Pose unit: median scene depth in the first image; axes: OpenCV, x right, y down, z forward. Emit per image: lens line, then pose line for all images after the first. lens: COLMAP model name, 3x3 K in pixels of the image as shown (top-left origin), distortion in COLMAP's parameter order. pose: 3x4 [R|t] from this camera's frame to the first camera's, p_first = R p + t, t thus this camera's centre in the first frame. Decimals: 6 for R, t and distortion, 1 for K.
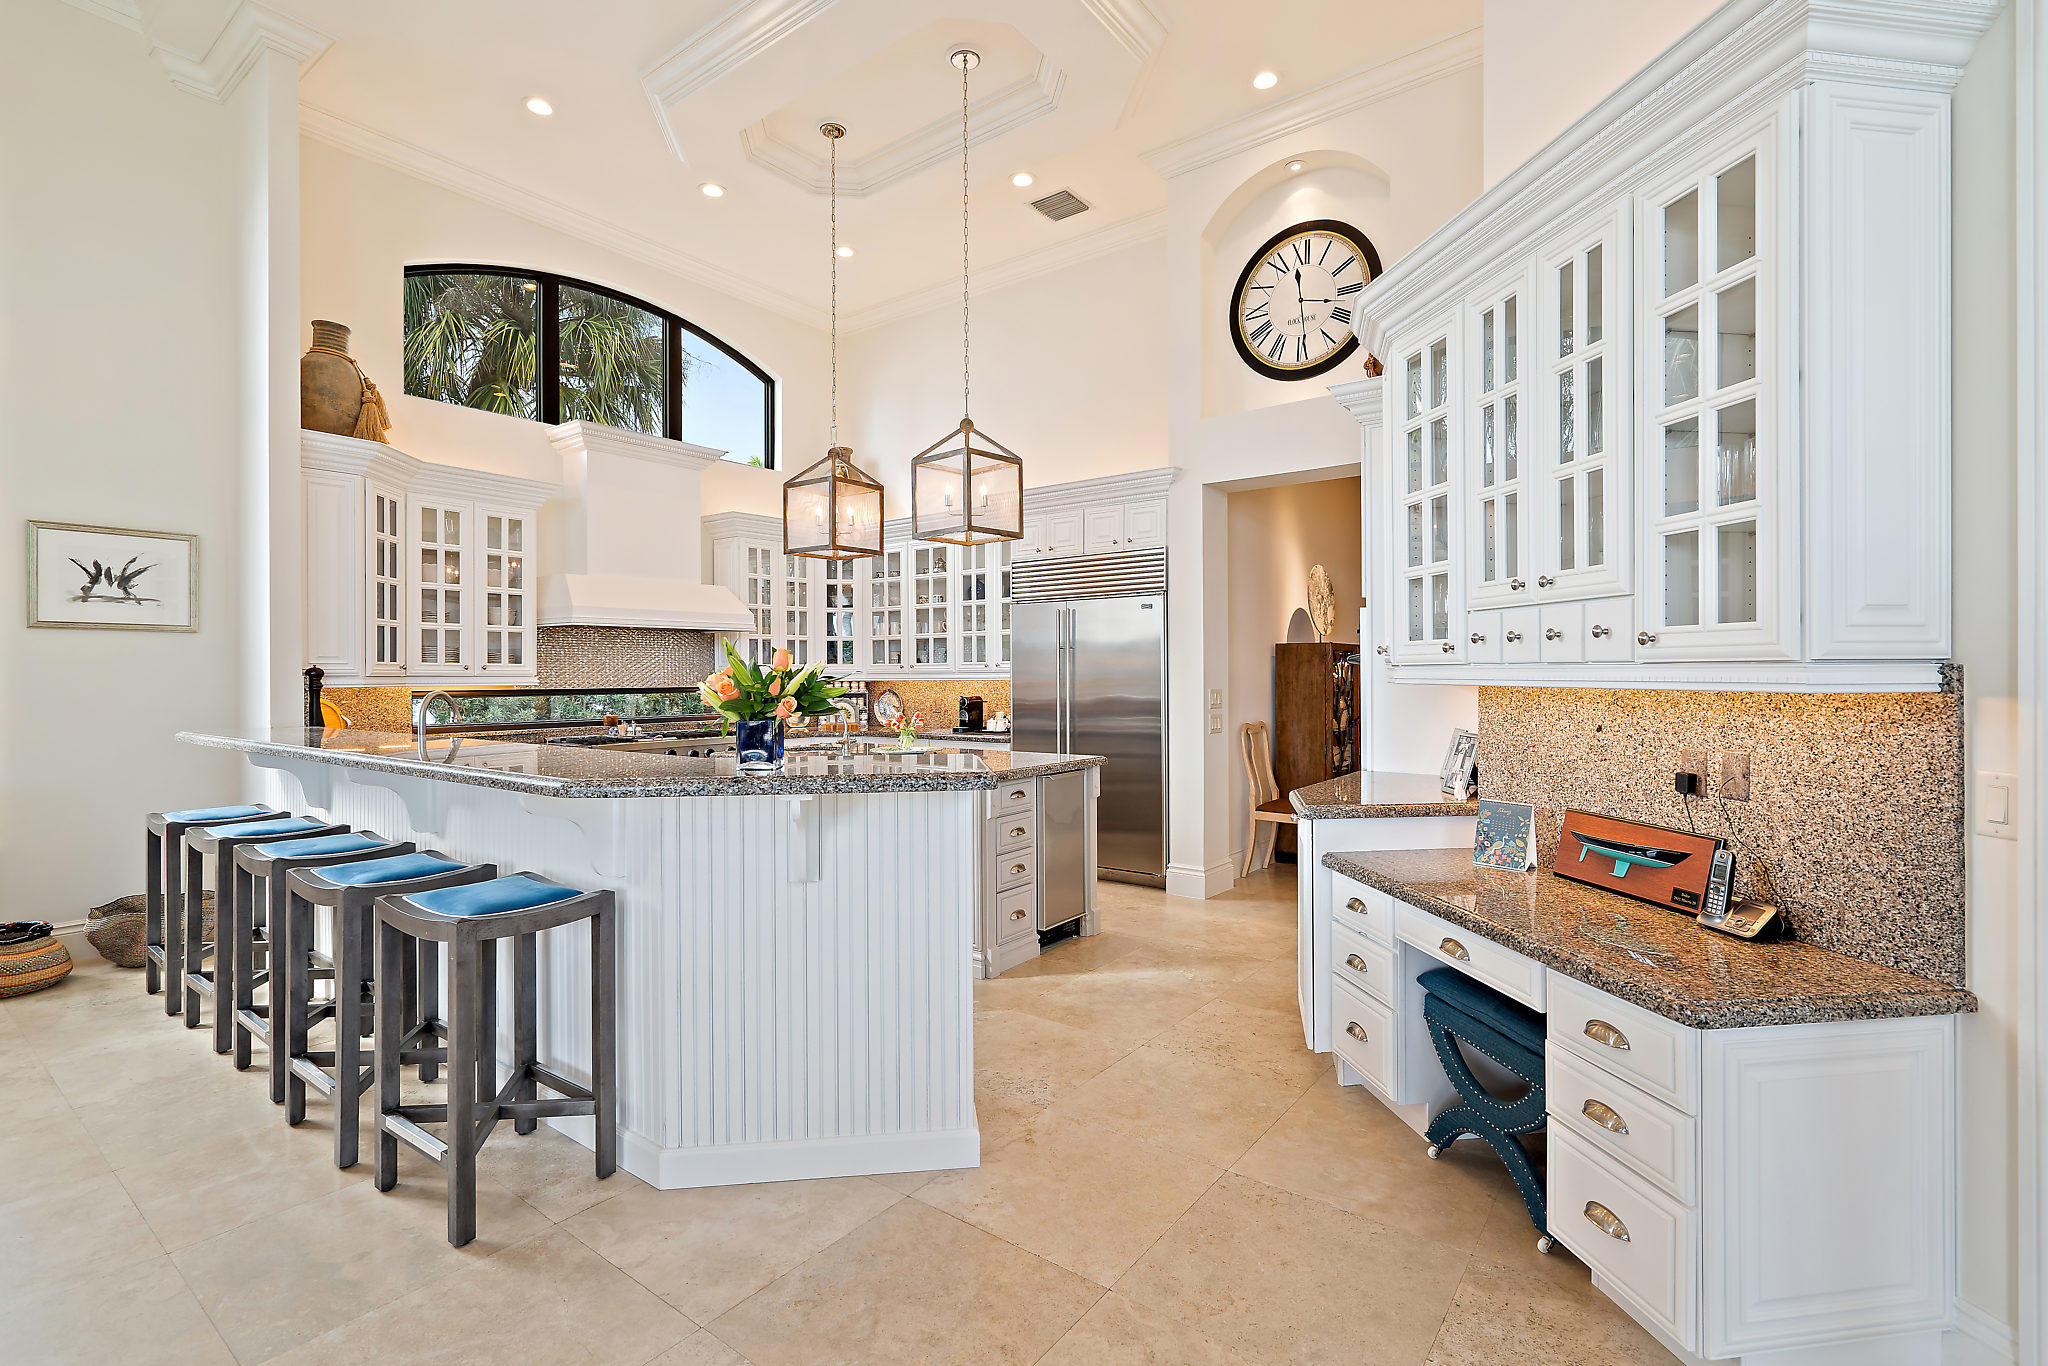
lens RADIAL K [[937.9, 0, 1031.0], [0, 937.9, 672.5], [0, 0, 1]] dist [0.001851, 0.000939]
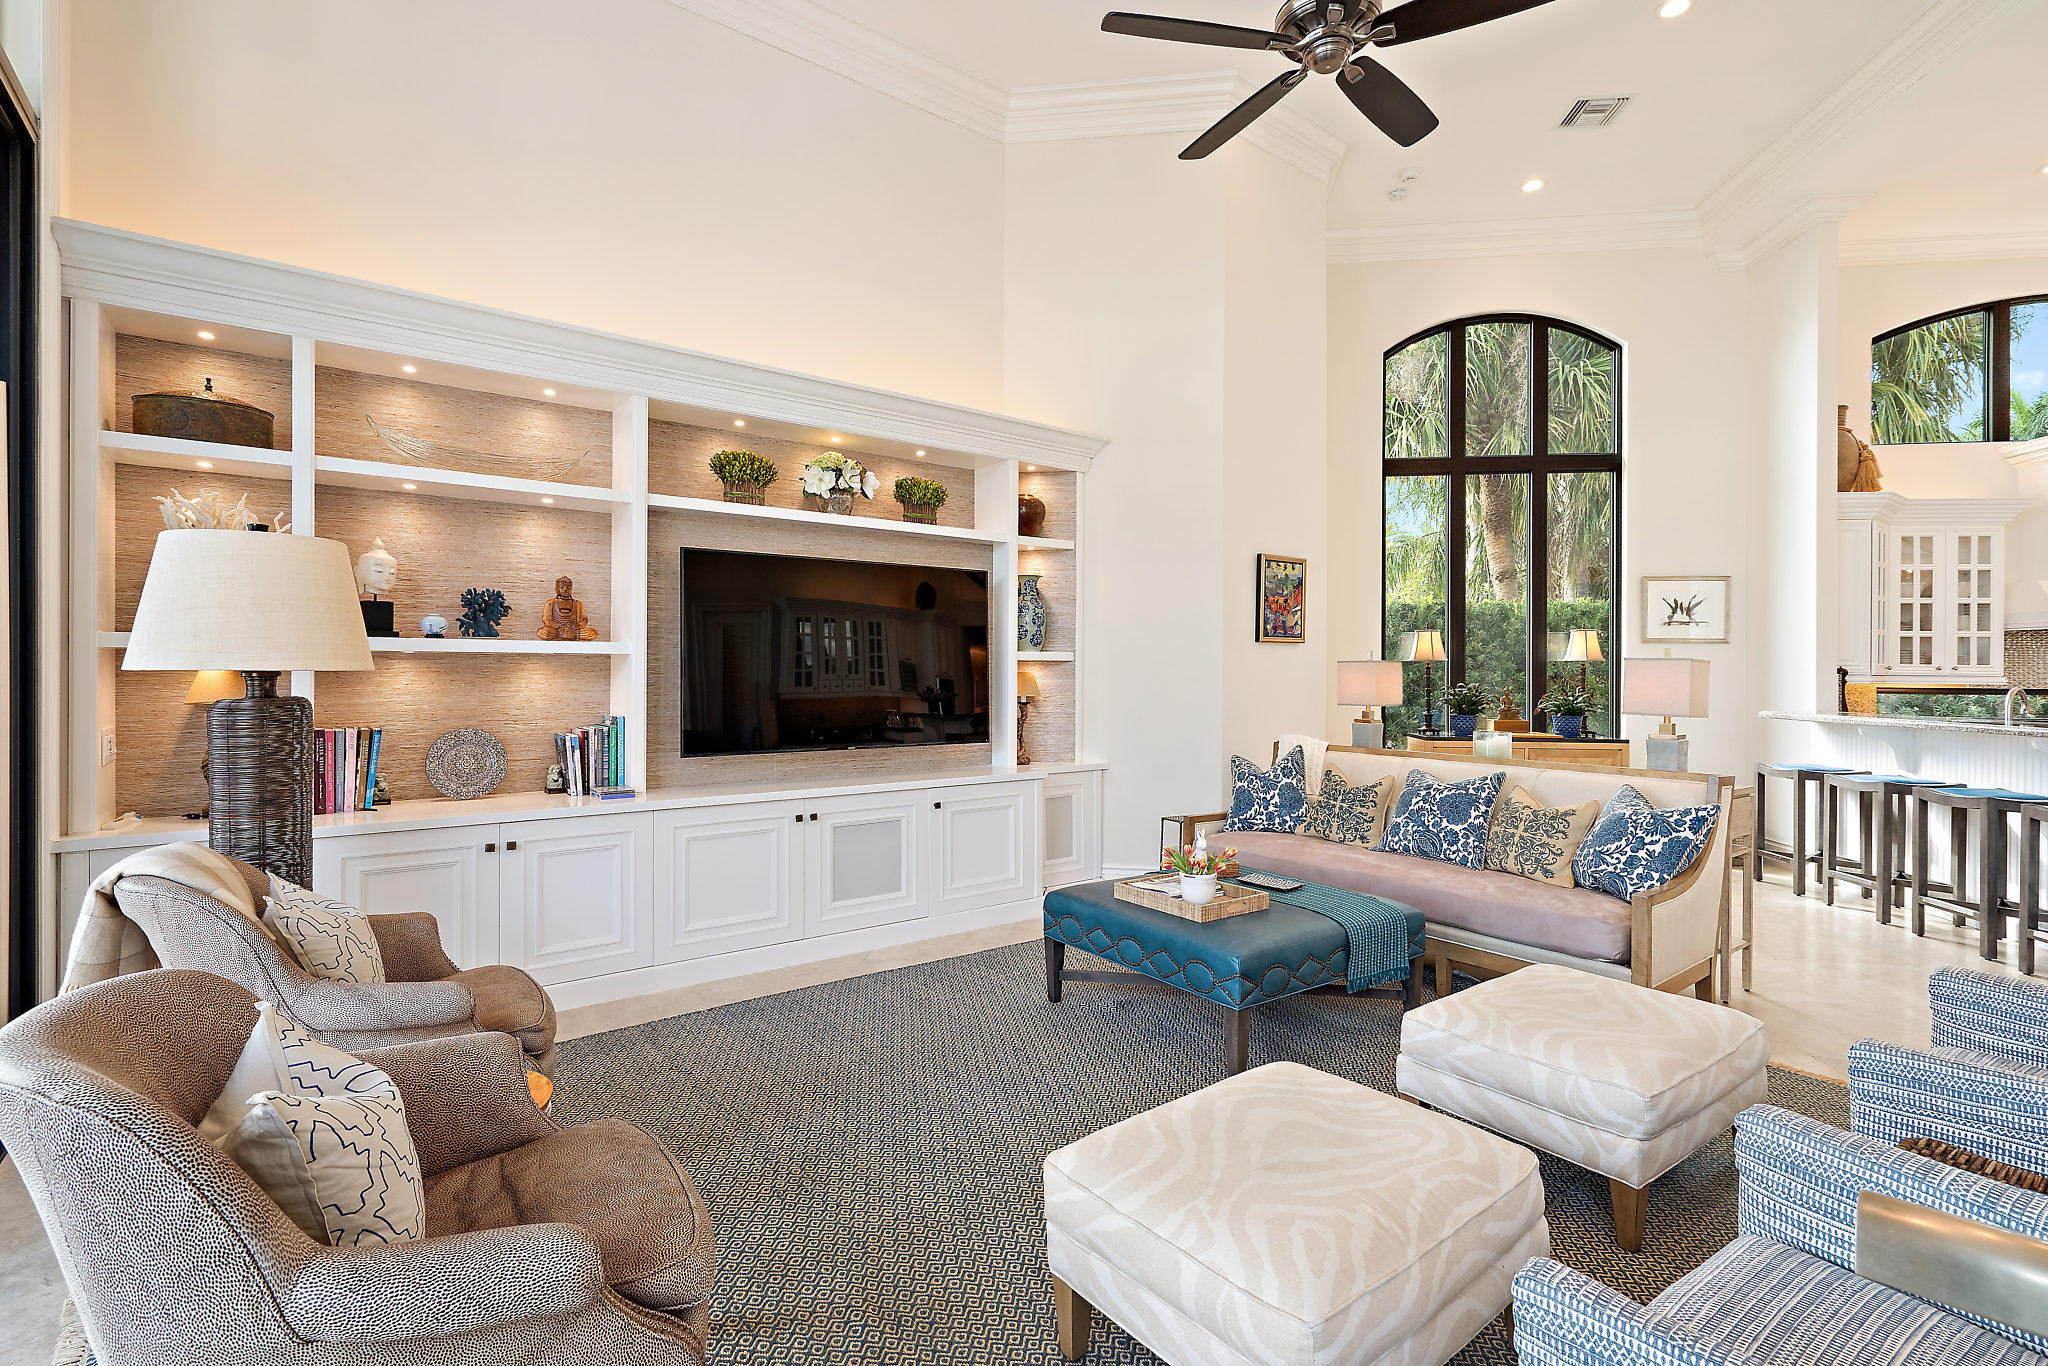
lens RADIAL K [[941.9, 0, 1012.1], [0, 941.9, 670.2], [0, 0, 1]] dist [-0.000782, 0.000272]
pose [[0.484706, 0.006065, -0.874656, -0.145525], [-0.007552, 0.999968, 0.002748, 0.002804], [0.874644, 0.005273, 0.484736, -0.626749]]
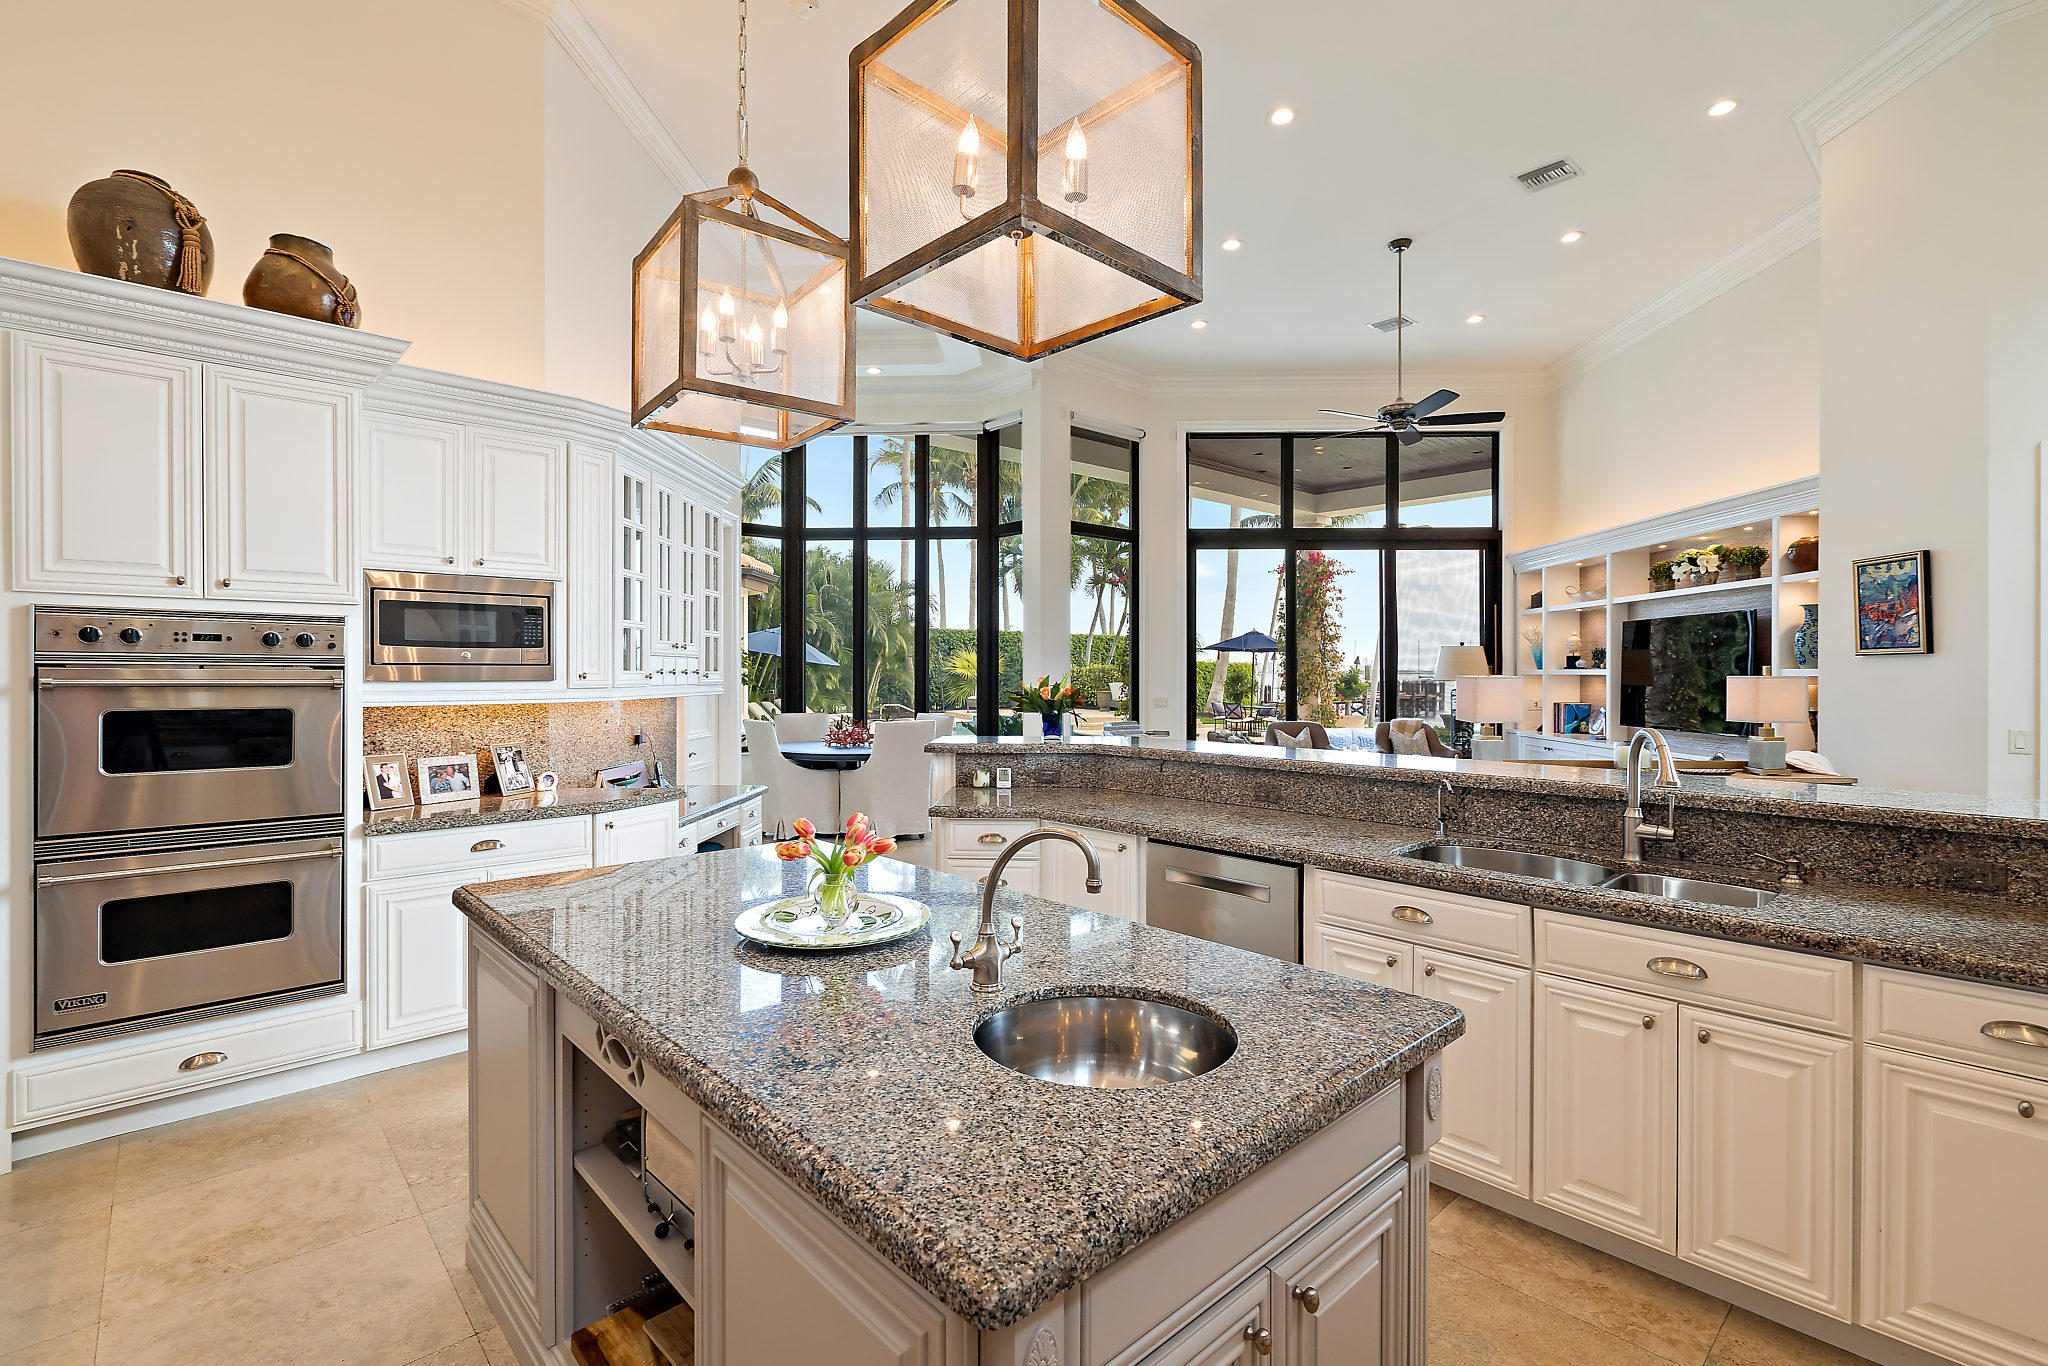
lens RADIAL K [[937.9, 0, 1031.0], [0, 937.9, 672.5], [0, 0, 1]] dist [0.001851, 0.000939]
pose [[-0.984085, 0.005320, 0.177620, -0.269487], [0.005345, 0.999986, -0.000341, -0.015871], [-0.177619, 0.000614, -0.984099, 1.334919]]
